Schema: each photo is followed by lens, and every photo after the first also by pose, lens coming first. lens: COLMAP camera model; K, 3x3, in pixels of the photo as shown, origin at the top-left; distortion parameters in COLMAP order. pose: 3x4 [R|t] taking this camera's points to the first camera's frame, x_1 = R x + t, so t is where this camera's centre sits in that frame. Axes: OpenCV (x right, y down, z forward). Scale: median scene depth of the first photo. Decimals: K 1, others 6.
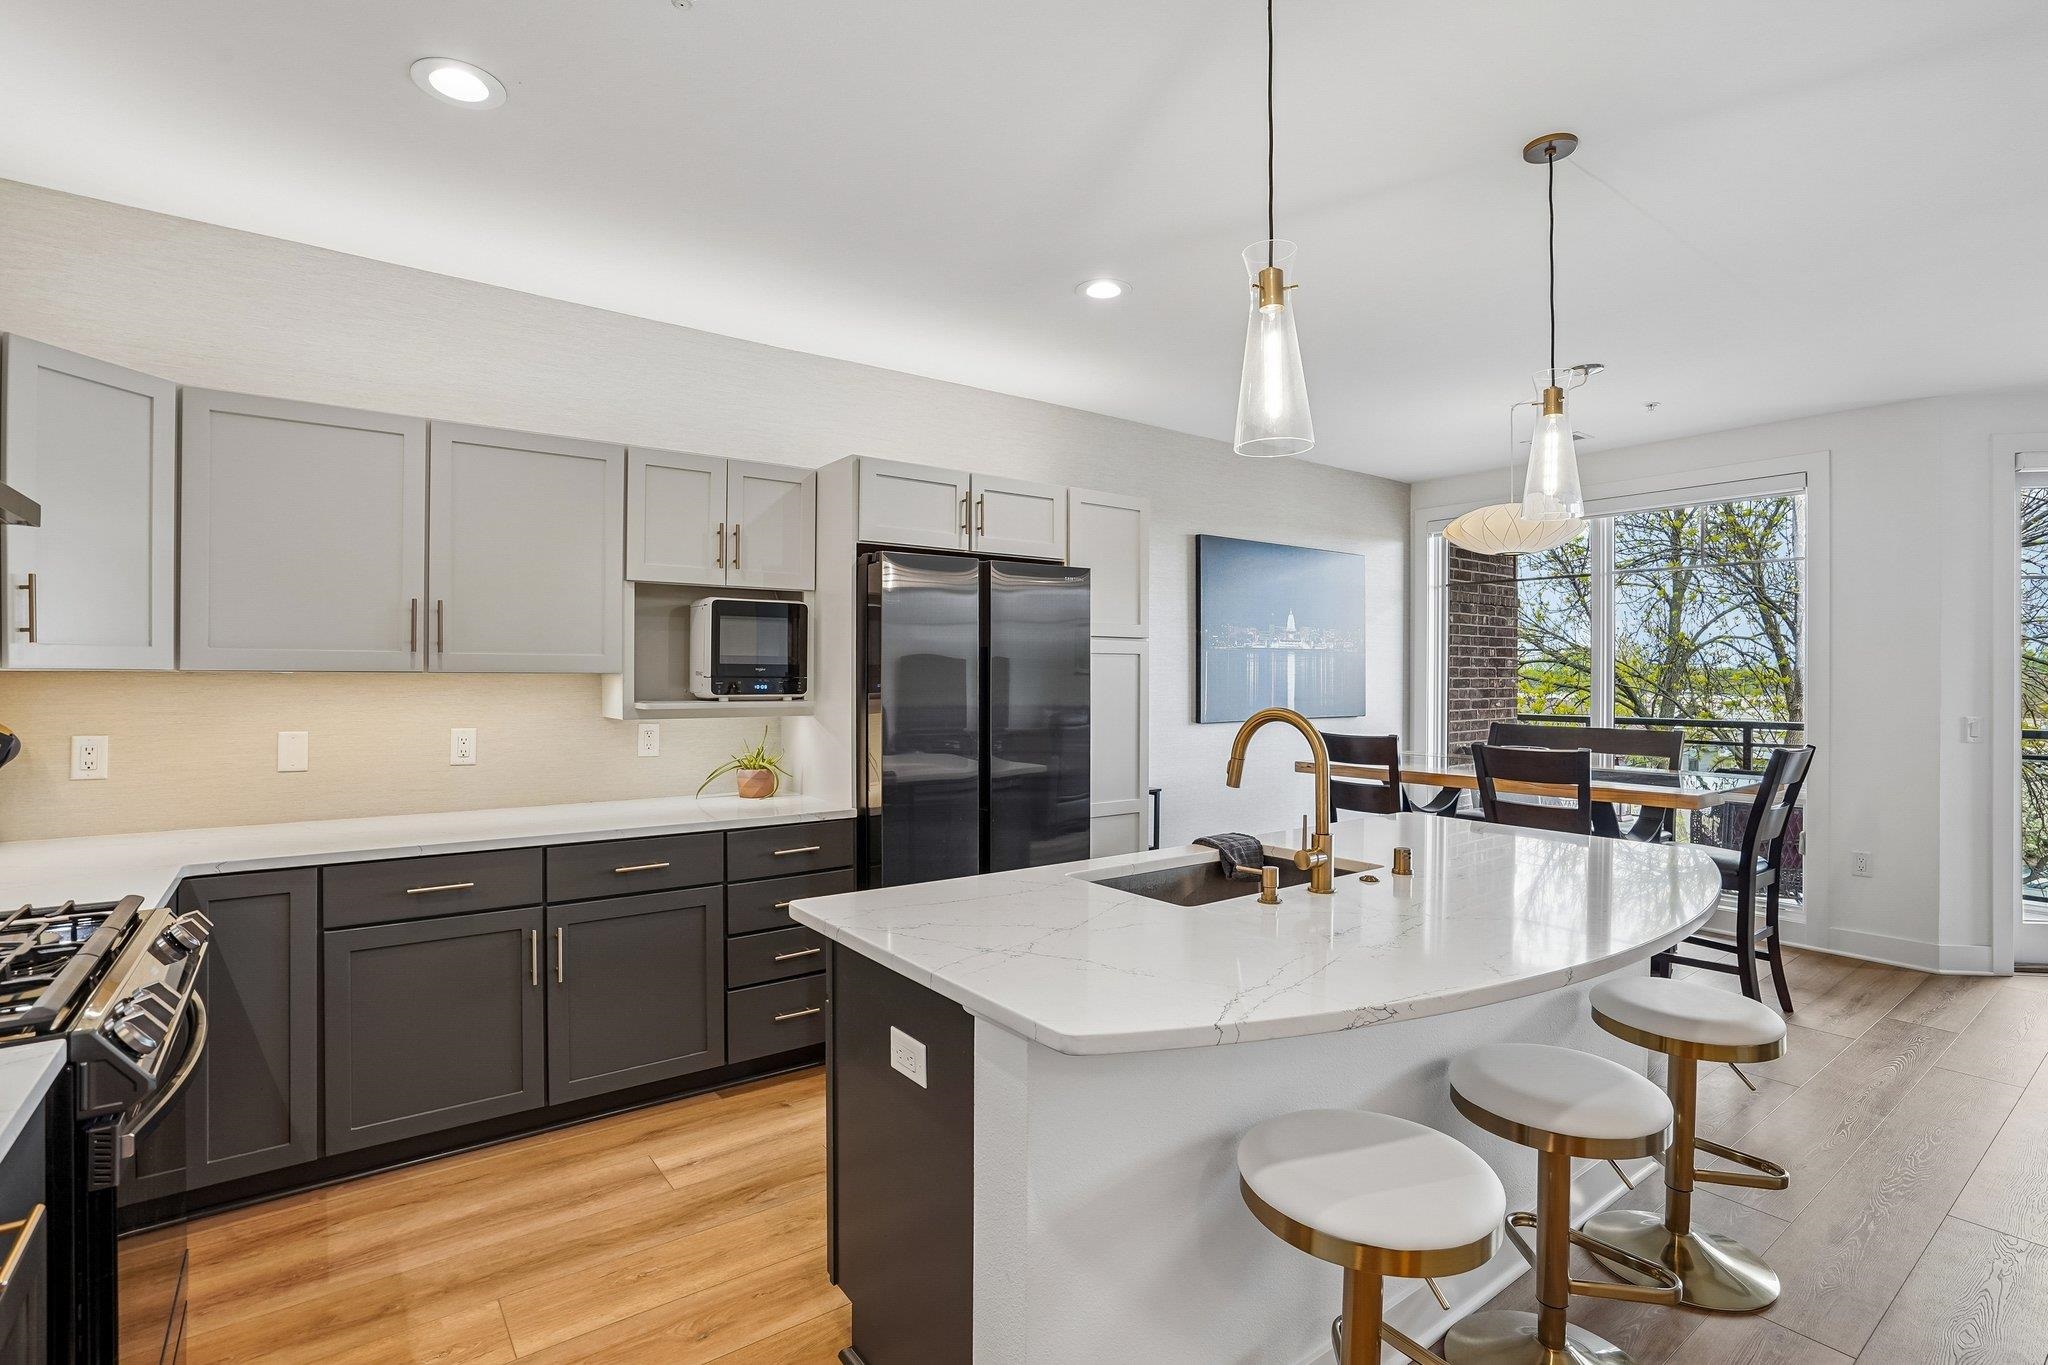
lens RADIAL K [[960.0, 0, 1010.8], [0, 960.0, 676.2], [0, 0, 1]] dist [-0.047947, 0.019929]
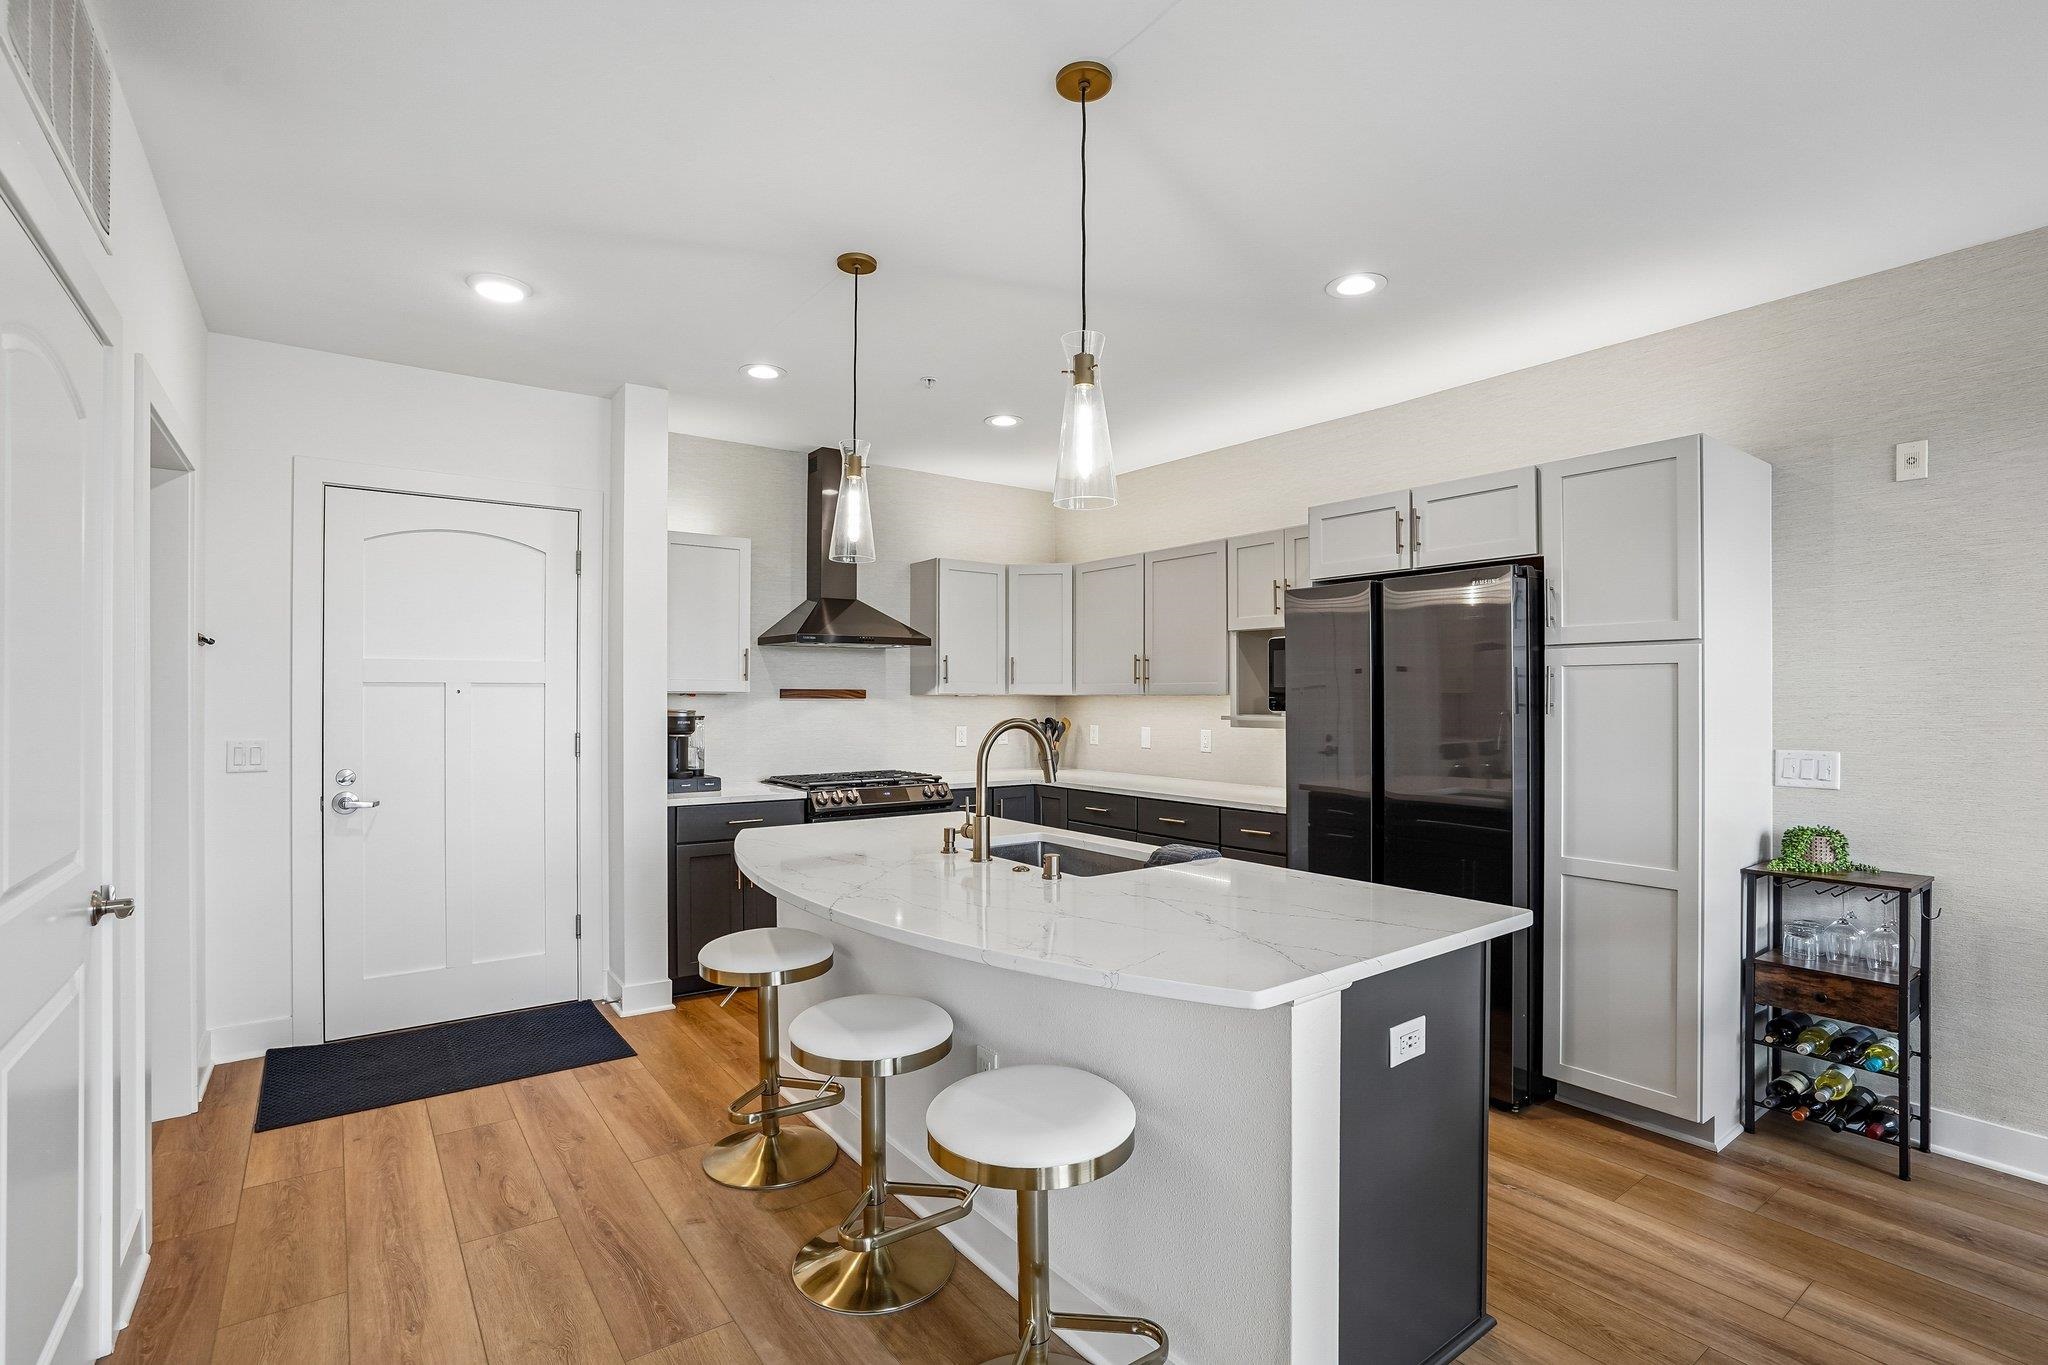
lens RADIAL K [[960.0, 0, 1025.4], [0, 960.0, 695.2], [0, 0, 1]] dist [-0.047947, 0.019929]
pose [[0.005614, -0.006890, -0.999961, 1.050226], [-0.002382, 0.999973, -0.006903, 0.008144], [0.999981, 0.002420, 0.005598, 0.683772]]
